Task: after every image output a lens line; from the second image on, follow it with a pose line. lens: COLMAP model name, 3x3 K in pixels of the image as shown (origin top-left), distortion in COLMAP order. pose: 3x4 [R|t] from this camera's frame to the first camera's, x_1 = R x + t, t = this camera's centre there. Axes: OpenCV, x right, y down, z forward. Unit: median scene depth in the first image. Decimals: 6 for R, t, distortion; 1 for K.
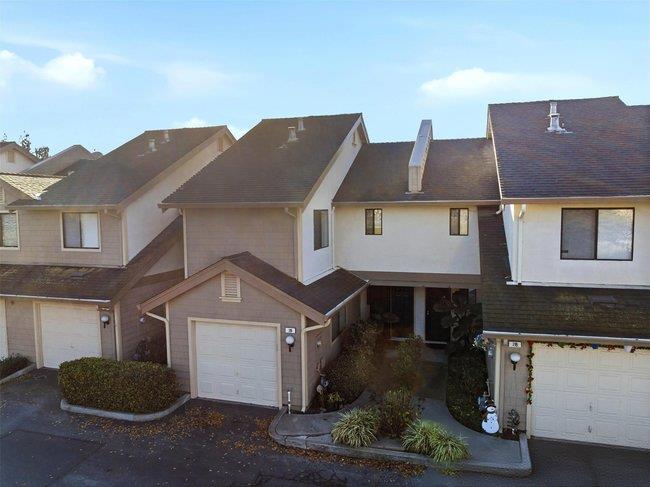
lens RADIAL K [[456.9, 0, 325.0], [0, 456.9, 243.5], [0, 0, 1]] dist [-0.048790, -0.001603]
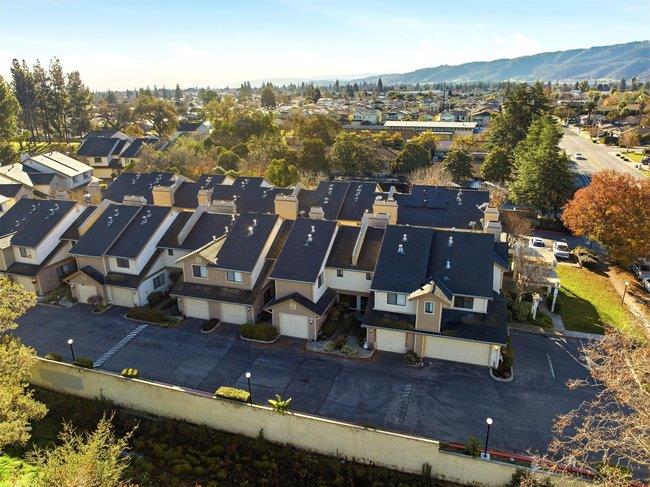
lens RADIAL K [[456.9, 0, 325.0], [0, 456.9, 243.5], [0, 0, 1]] dist [-0.048790, -0.001603]
pose [[0.999843, 0.004638, -0.017091, 0.081987], [-0.000110, 0.966707, 0.255885, -1.207539], [0.017709, -0.255843, 0.966556, -2.121930]]
